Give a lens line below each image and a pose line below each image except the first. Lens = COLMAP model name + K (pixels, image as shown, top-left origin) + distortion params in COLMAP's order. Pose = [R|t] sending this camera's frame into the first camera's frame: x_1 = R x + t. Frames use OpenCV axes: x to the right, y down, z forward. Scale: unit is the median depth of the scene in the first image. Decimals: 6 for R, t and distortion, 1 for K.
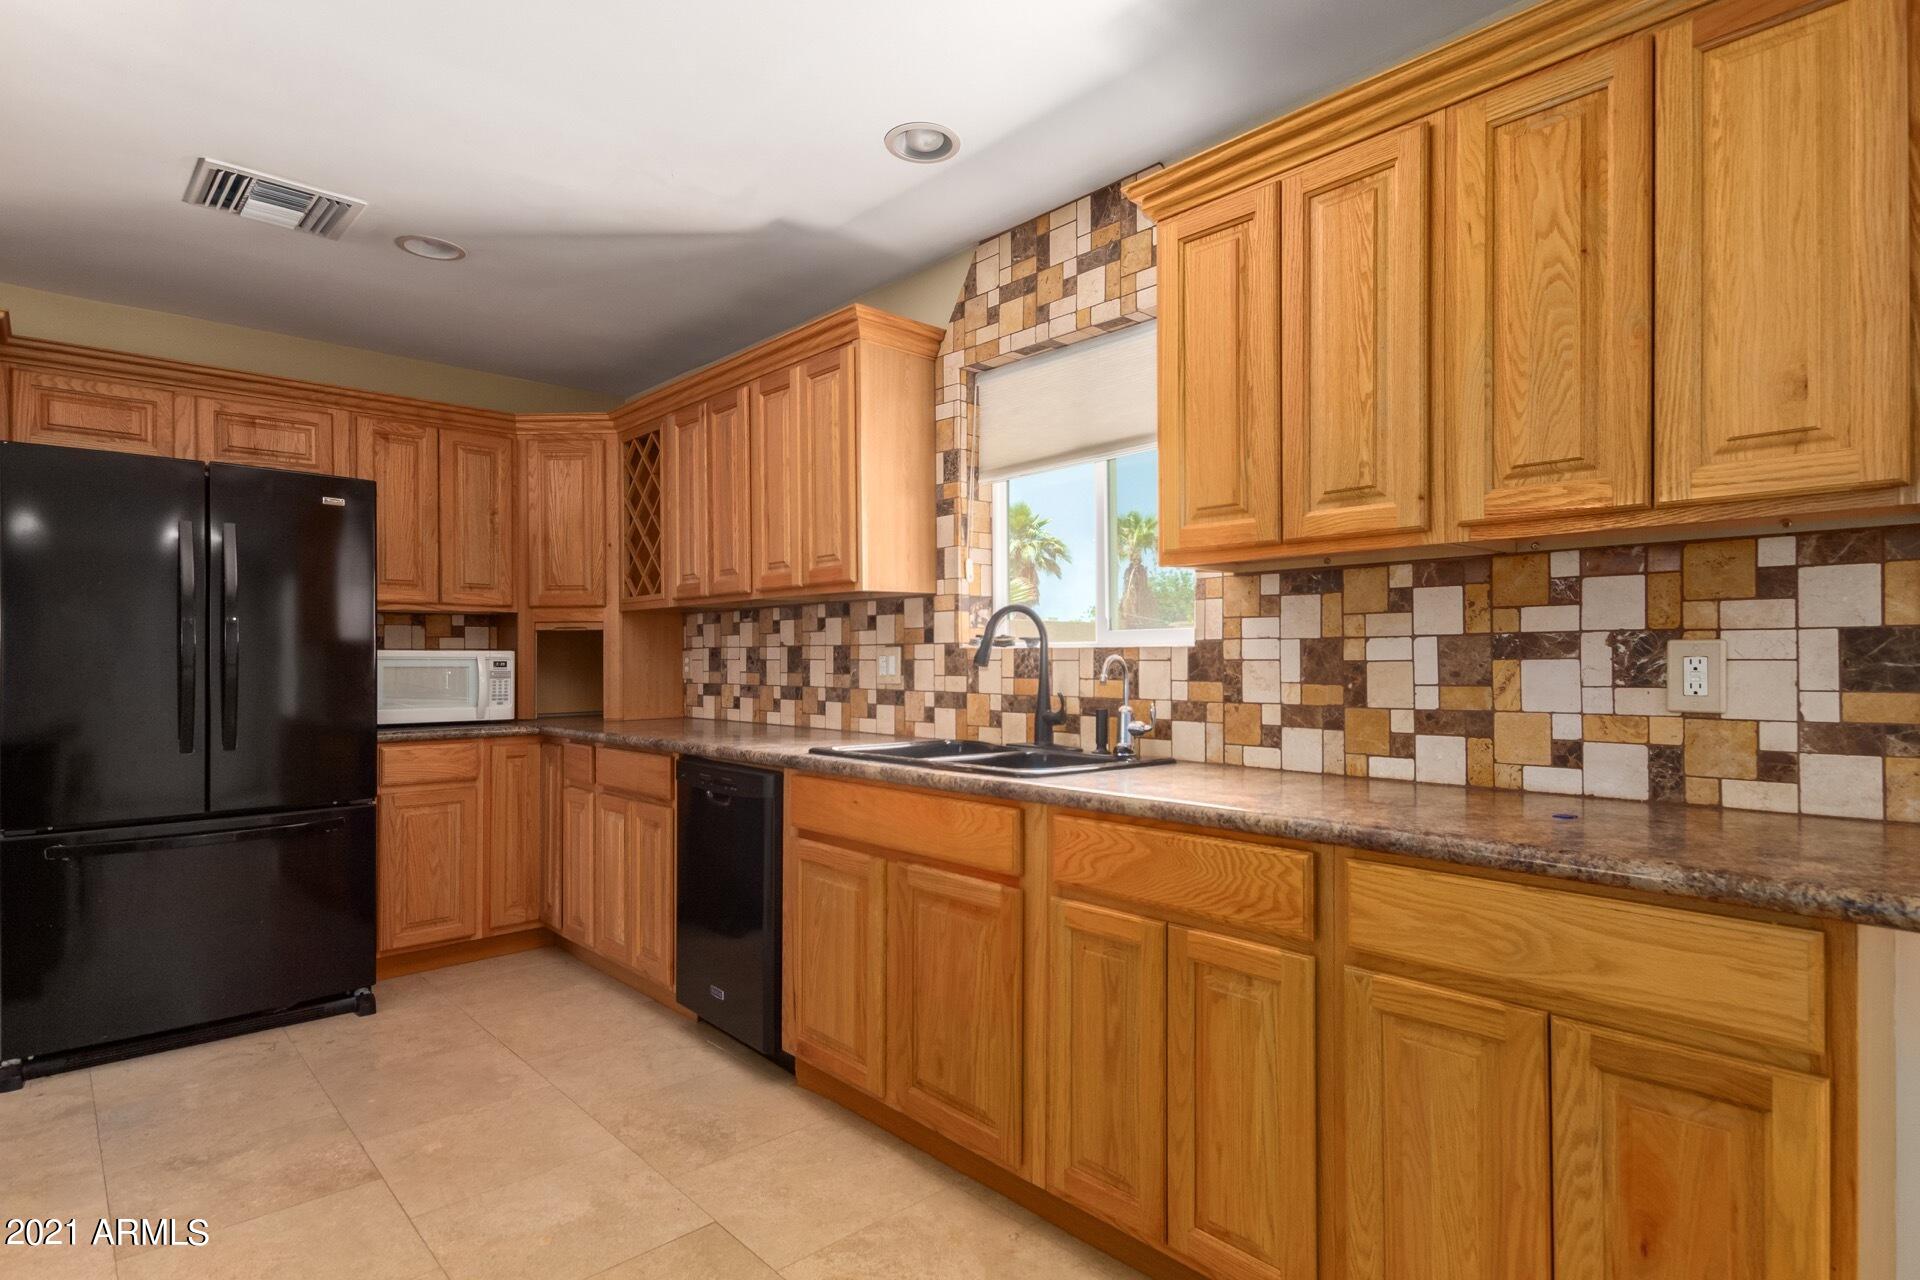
lens RADIAL K [[980.1, 0, 977.4], [0, 980.1, 654.0], [0, 0, 1]] dist [0.020773, -0.003918]
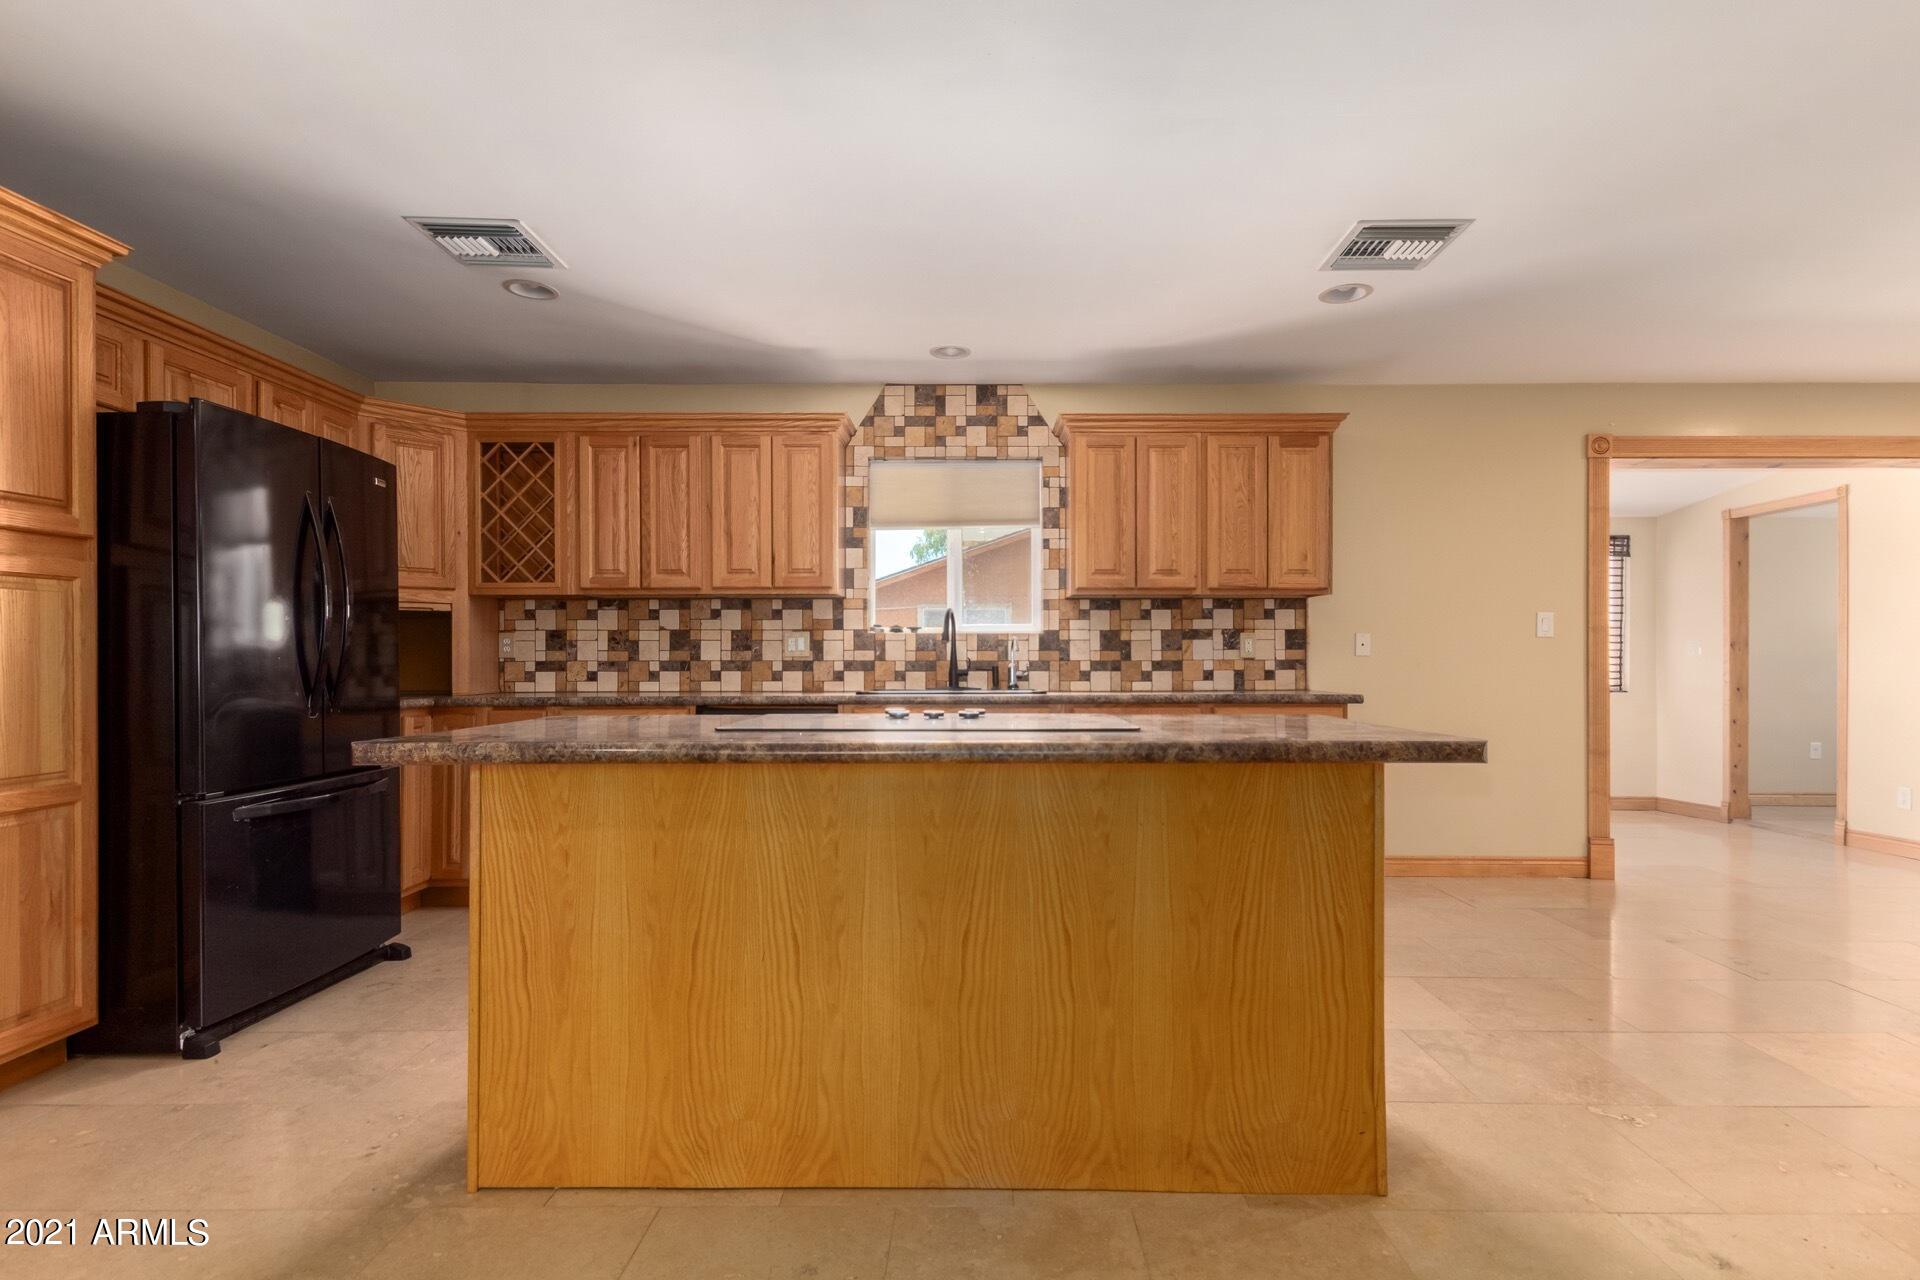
lens RADIAL K [[980.1, 0, 959.3], [0, 980.1, 652.5], [0, 0, 1]] dist [0.020773, -0.003918]
pose [[0.691750, 0.008129, 0.722091, -1.172138], [-0.003146, 0.999961, -0.008243, 0.042417], [-0.722130, 0.003430, 0.691749, -0.224697]]
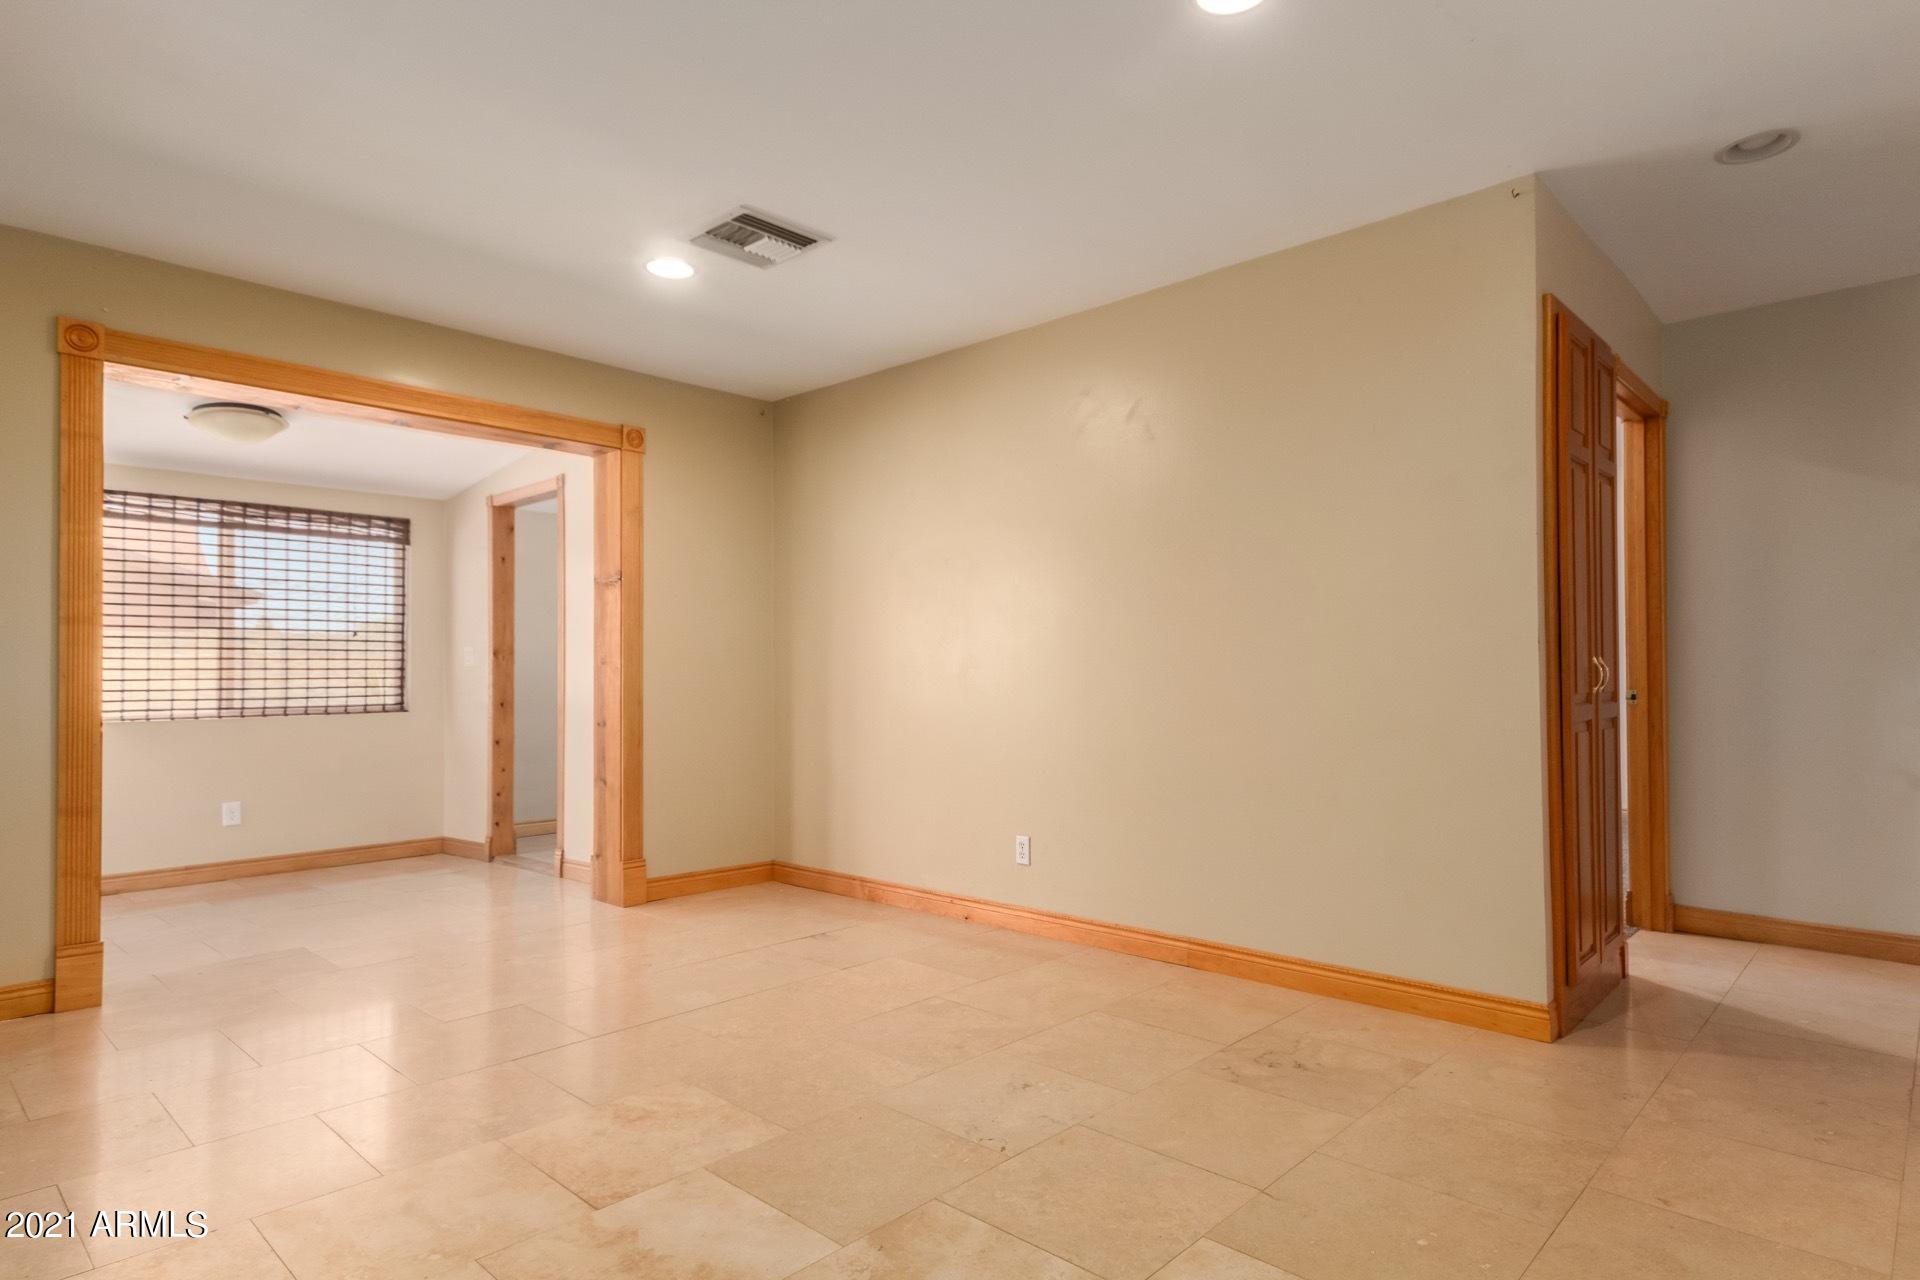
lens RADIAL K [[1060.2, 0, 984.7], [0, 1060.2, 656.6], [0, 0, 1]] dist [0.032281, -0.004651]
pose [[-0.063495, 0.019520, 0.997791, -0.423678], [0.007226, 0.999791, -0.019100, 0.055220], [-0.997956, 0.005998, -0.063623, -0.788731]]
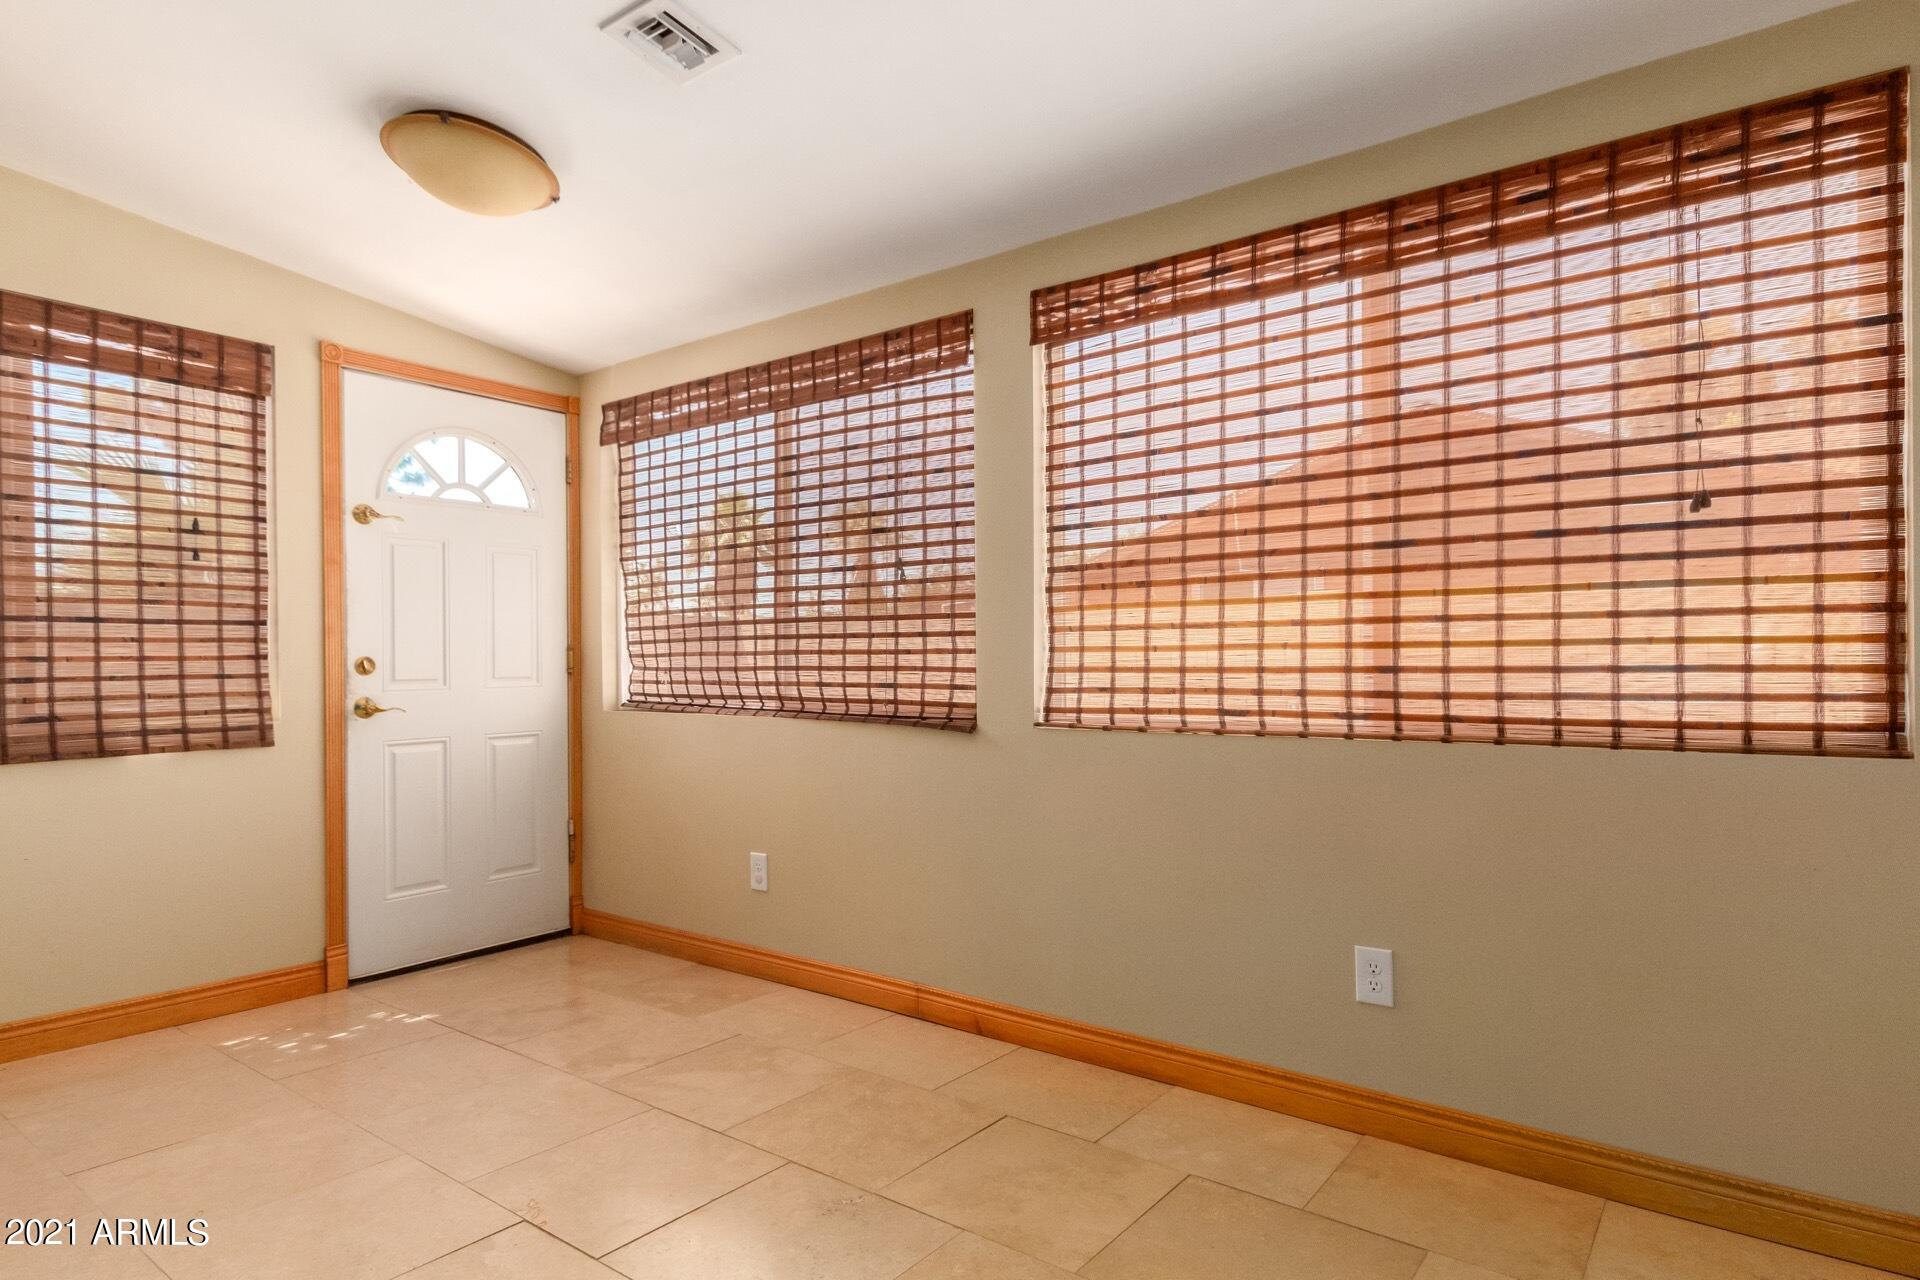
lens RADIAL K [[1060.2, 0, 940.8], [0, 1060.2, 649.3], [0, 0, 1]] dist [0.032281, -0.004651]
pose [[0.991935, 0.006618, 0.126571, 1.313878], [-0.003605, 0.999705, -0.024022, 0.073405], [-0.126693, 0.023372, 0.991667, -0.262326]]
